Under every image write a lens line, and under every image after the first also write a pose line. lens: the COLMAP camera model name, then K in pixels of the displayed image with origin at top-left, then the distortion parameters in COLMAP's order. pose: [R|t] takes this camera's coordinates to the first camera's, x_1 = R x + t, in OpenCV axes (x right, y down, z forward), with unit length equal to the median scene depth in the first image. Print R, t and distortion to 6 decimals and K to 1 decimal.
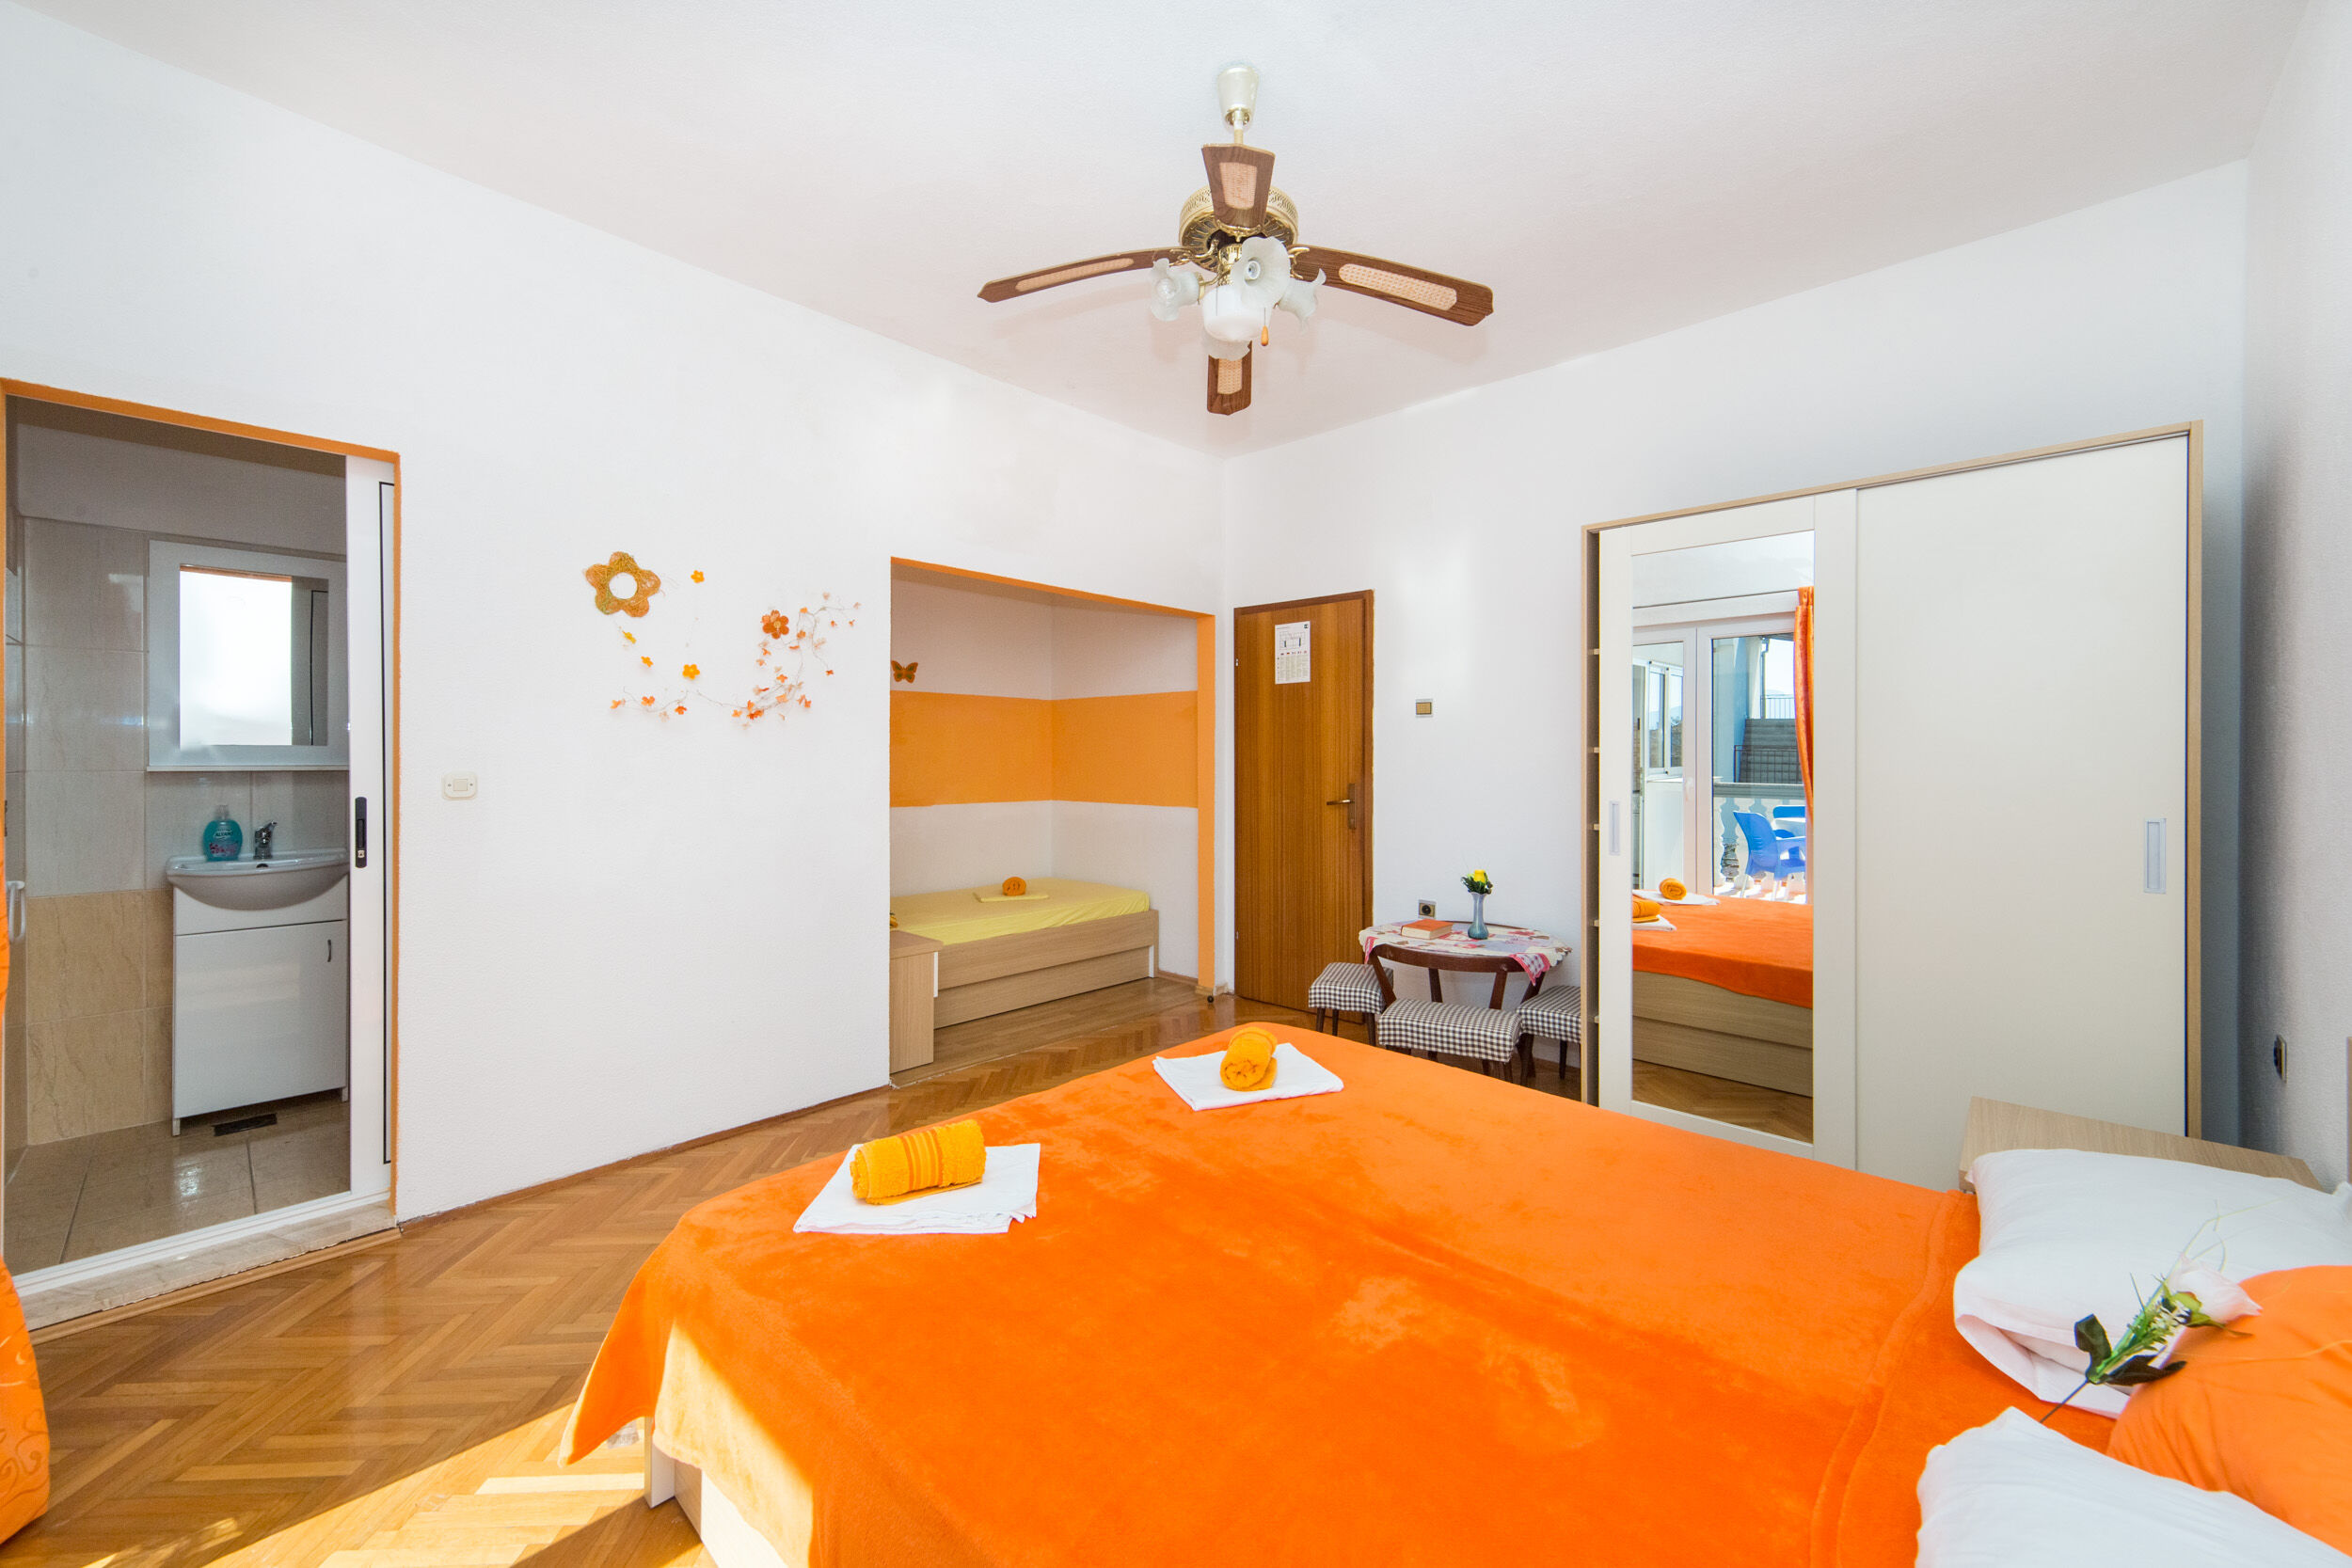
lens RADIAL K [[901.4, 0, 1179.5], [0, 901.4, 771.9], [0, 0, 1]] dist [0.000971, 0.000141]
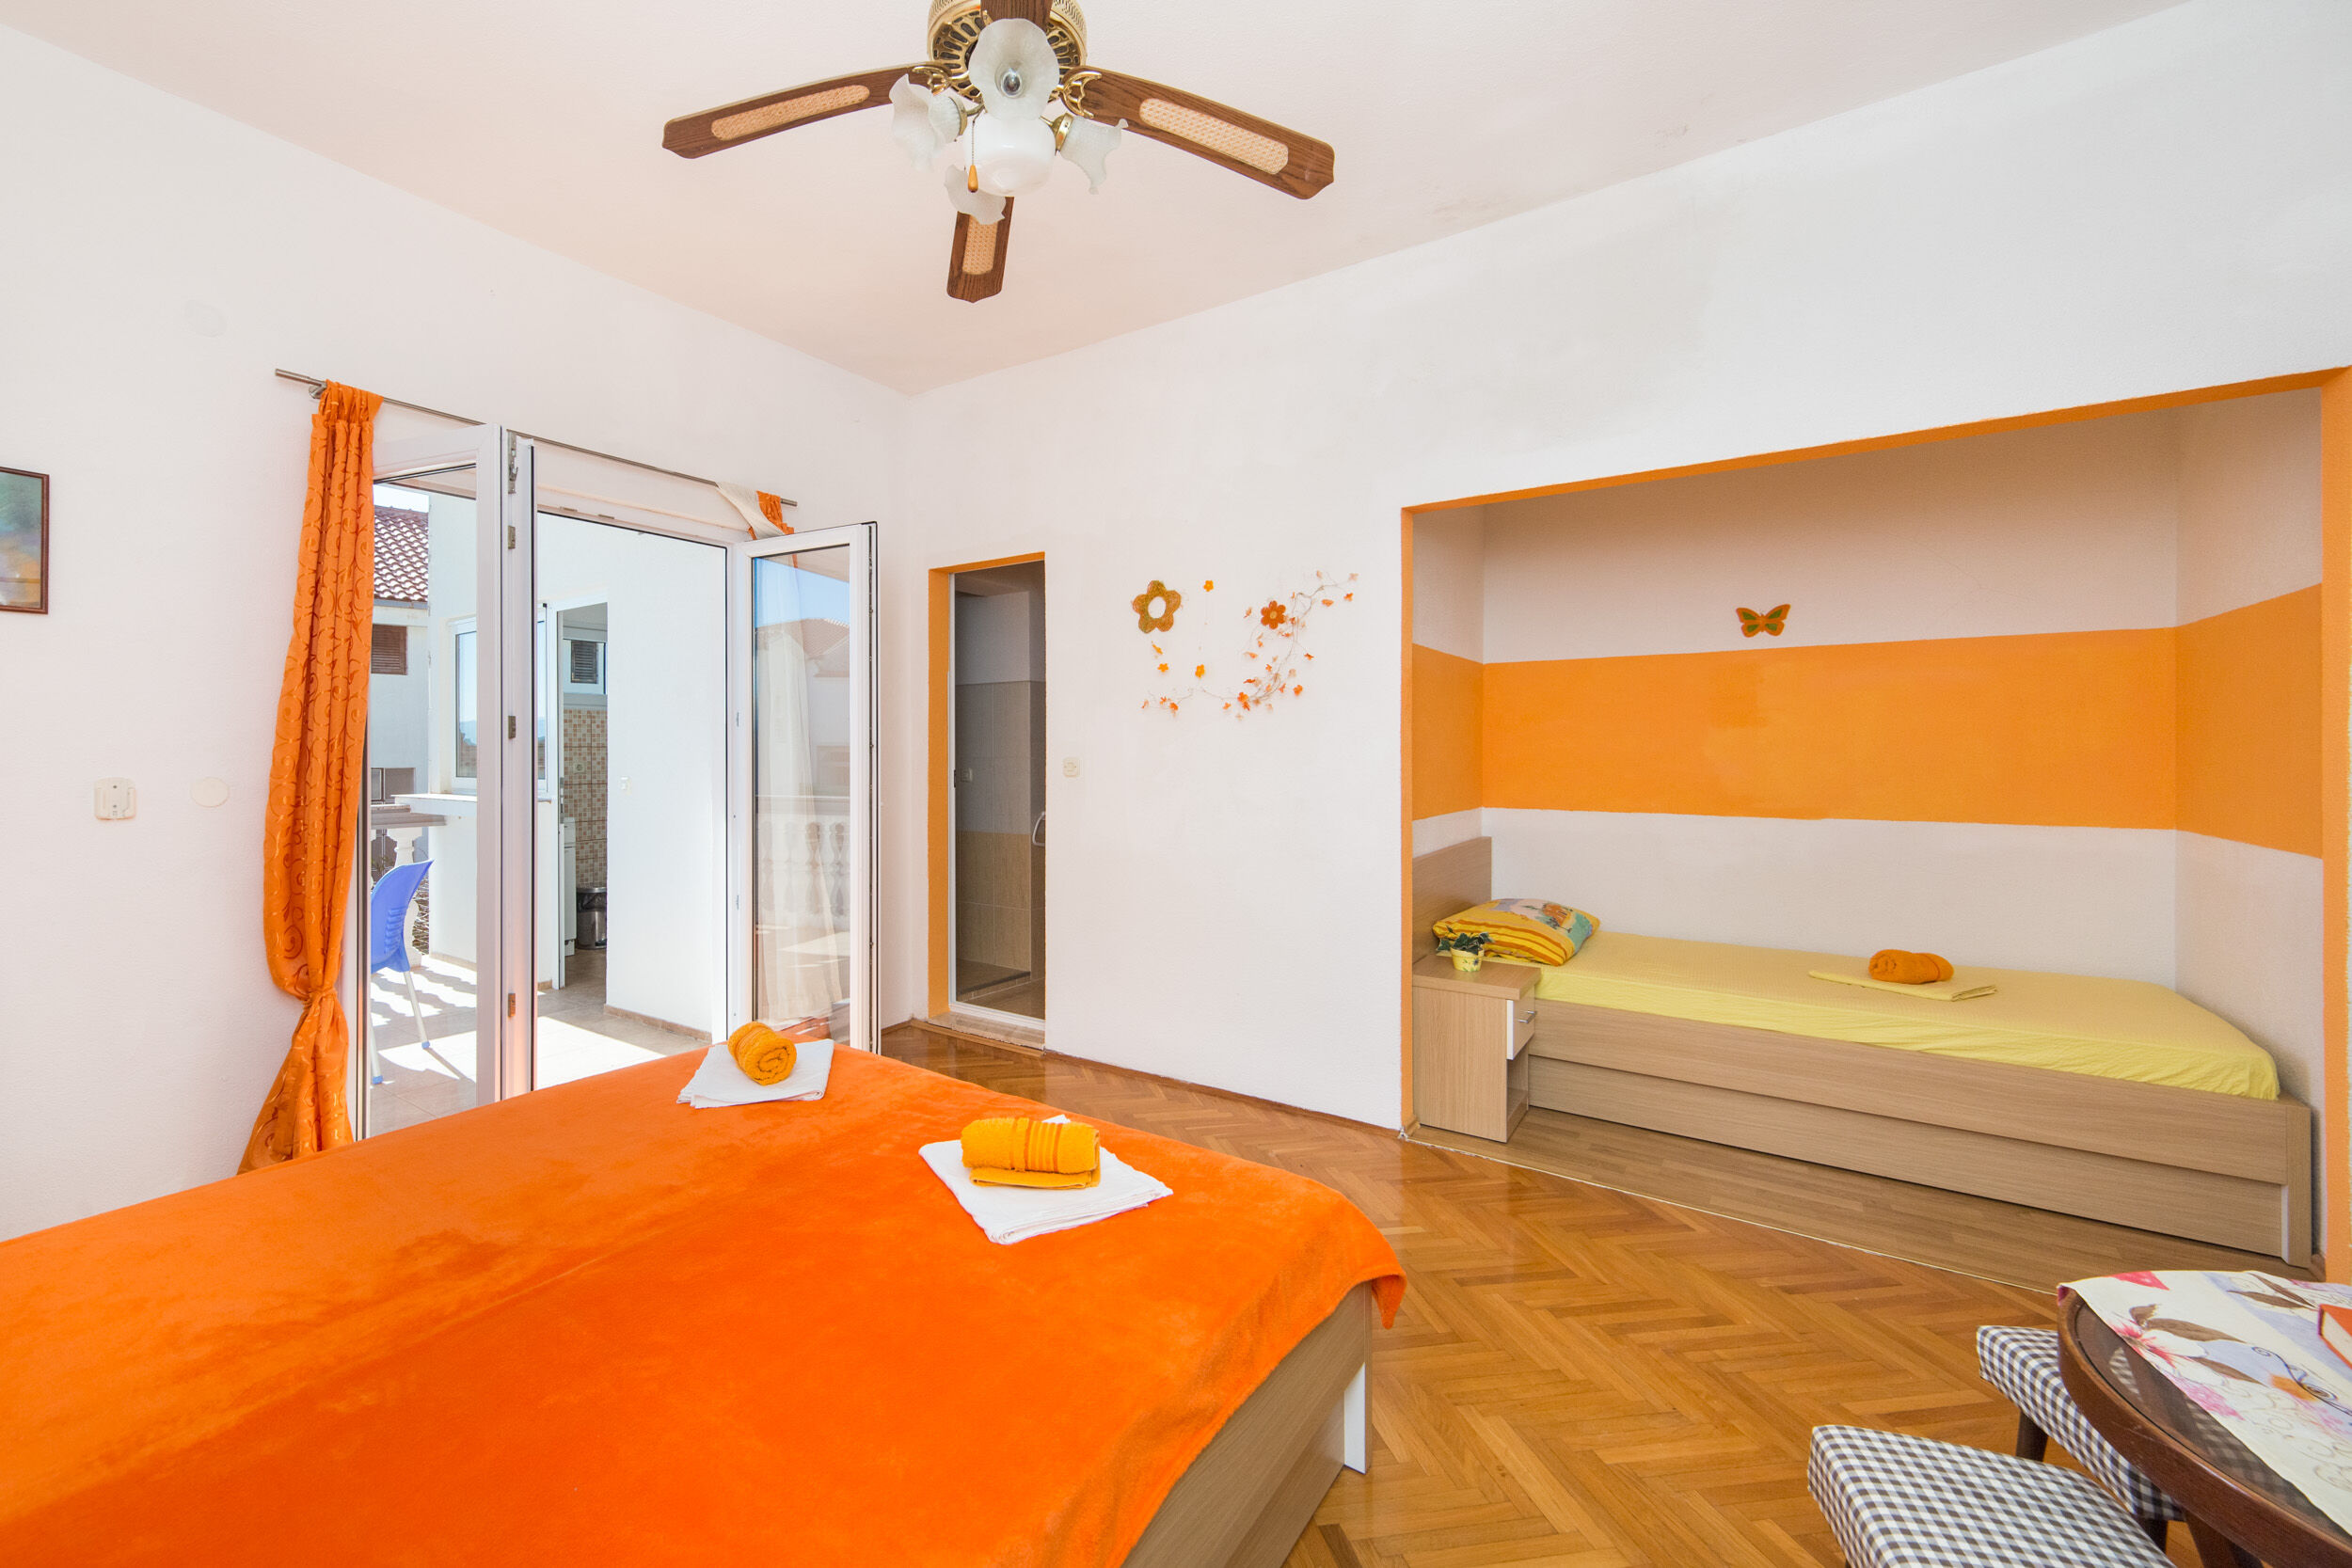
lens RADIAL K [[997.7, 0, 1186.3], [0, 997.7, 771.5], [0, 0, 1]] dist [0.031309, 0.000007]
pose [[0.142909, 0.016225, -0.989603, 0.526289], [-0.012648, 0.999814, 0.014566, -0.002350], [0.989655, 0.010435, 0.143088, 0.603492]]
